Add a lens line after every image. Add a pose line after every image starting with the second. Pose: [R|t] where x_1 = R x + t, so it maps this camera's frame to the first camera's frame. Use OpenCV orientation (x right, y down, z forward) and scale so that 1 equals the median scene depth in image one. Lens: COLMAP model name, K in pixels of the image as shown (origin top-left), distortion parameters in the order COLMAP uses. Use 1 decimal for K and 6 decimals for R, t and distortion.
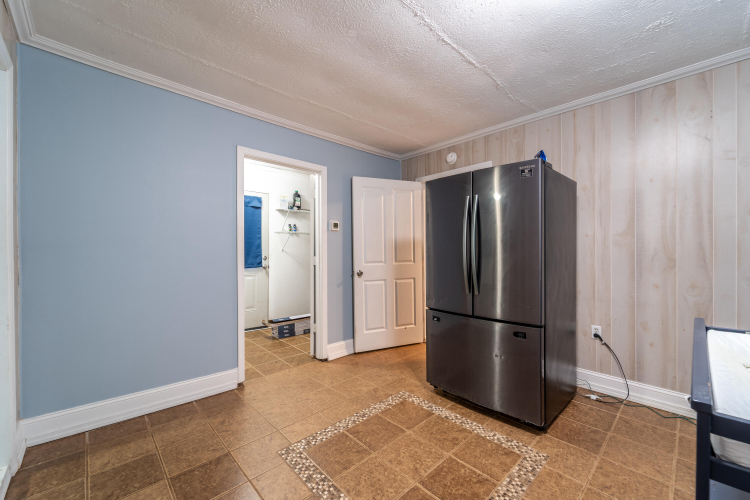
lens RADIAL K [[304.0, 0, 377.4], [0, 304.0, 251.9], [0, 0, 1]] dist [0.002680, -0.000724]
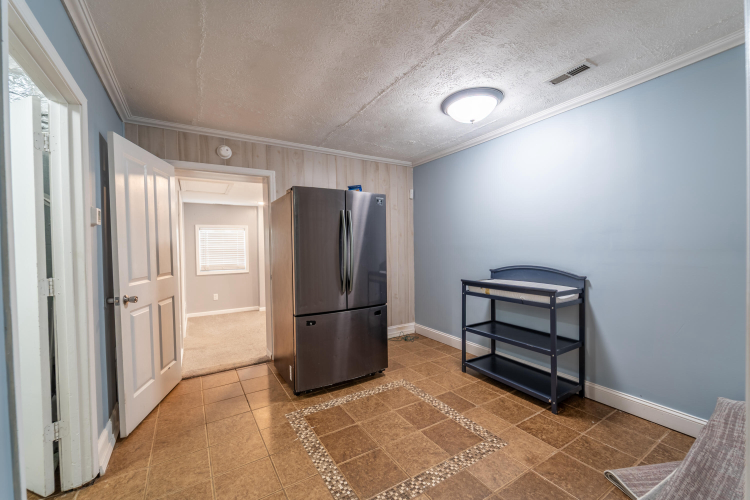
lens RADIAL K [[304.0, 0, 377.4], [0, 304.0, 251.9], [0, 0, 1]] dist [0.002680, -0.000724]
pose [[0.197040, -0.010240, 0.980342, -0.632266], [0.022769, 0.999724, 0.005867, -0.017170], [-0.980131, 0.021165, 0.197219, 0.473327]]
